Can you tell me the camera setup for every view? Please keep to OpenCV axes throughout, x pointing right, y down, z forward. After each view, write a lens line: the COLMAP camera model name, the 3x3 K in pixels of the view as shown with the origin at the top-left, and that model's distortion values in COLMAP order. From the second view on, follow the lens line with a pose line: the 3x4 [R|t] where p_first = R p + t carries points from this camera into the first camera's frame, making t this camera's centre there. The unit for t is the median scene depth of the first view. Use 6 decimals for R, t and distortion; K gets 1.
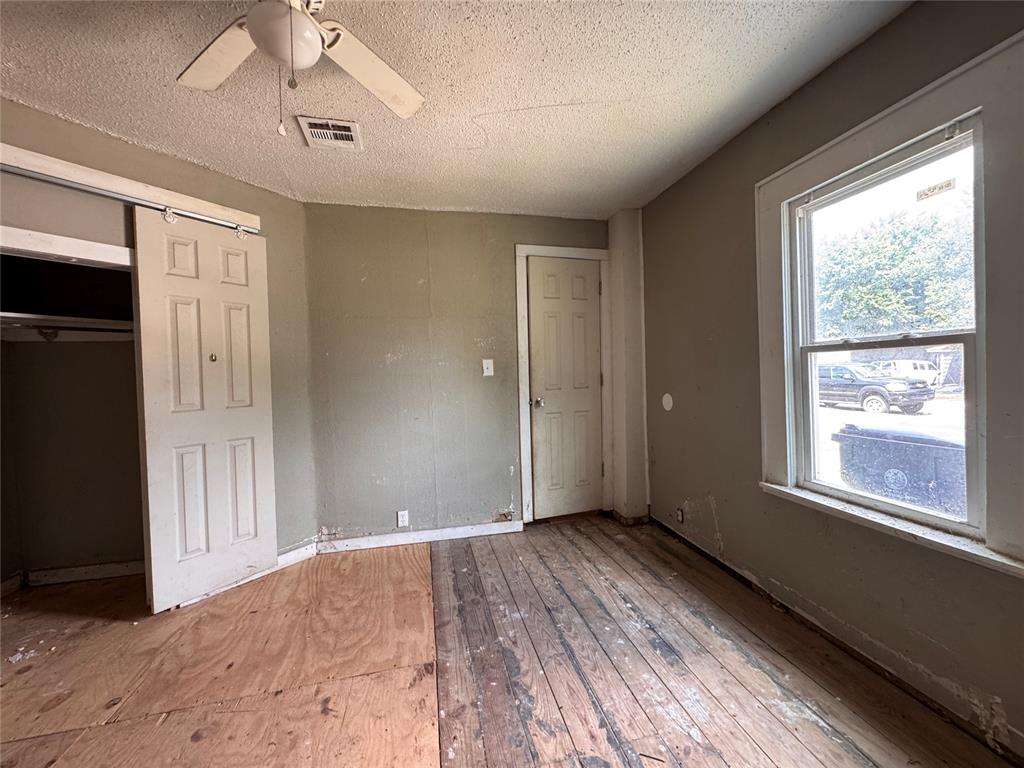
lens RADIAL K [[411.1, 0, 513.7], [0, 411.1, 380.1], [0, 0, 1]] dist [-0.001439, -0.000068]
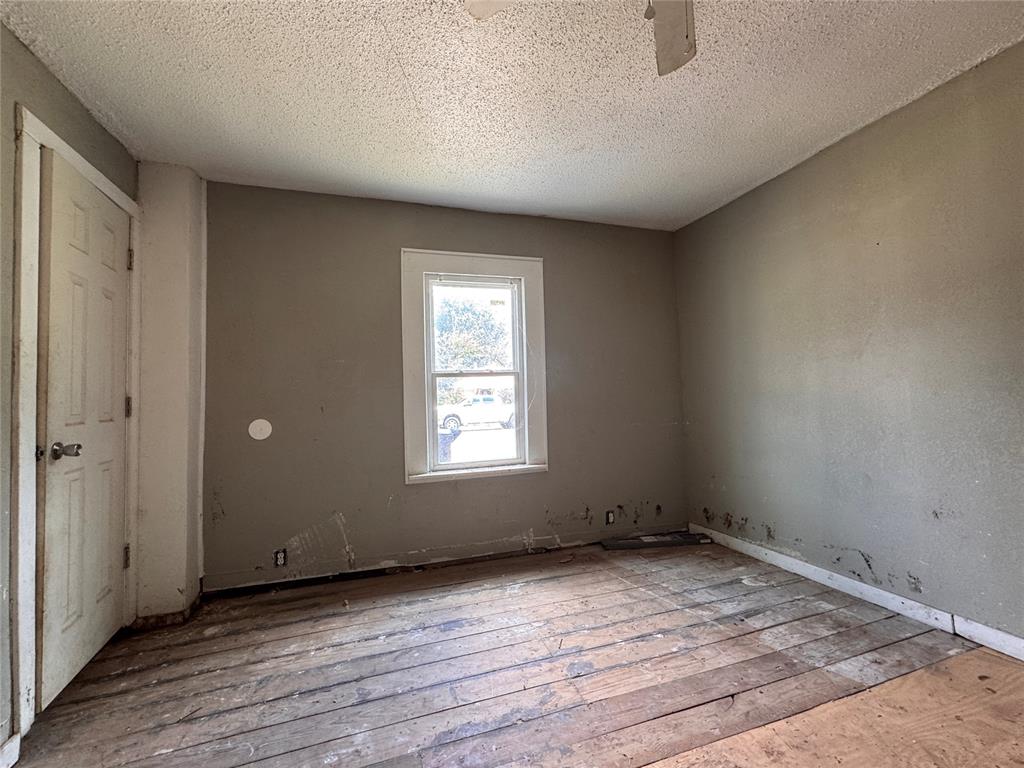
lens RADIAL K [[411.1, 0, 509.8], [0, 411.1, 379.8], [0, 0, 1]] dist [-0.001439, -0.000068]
pose [[-0.084476, 0.062690, 0.994452, -0.629623], [0.051326, 0.996968, -0.058488, 0.033817], [-0.995103, 0.046100, -0.087437, 0.688419]]
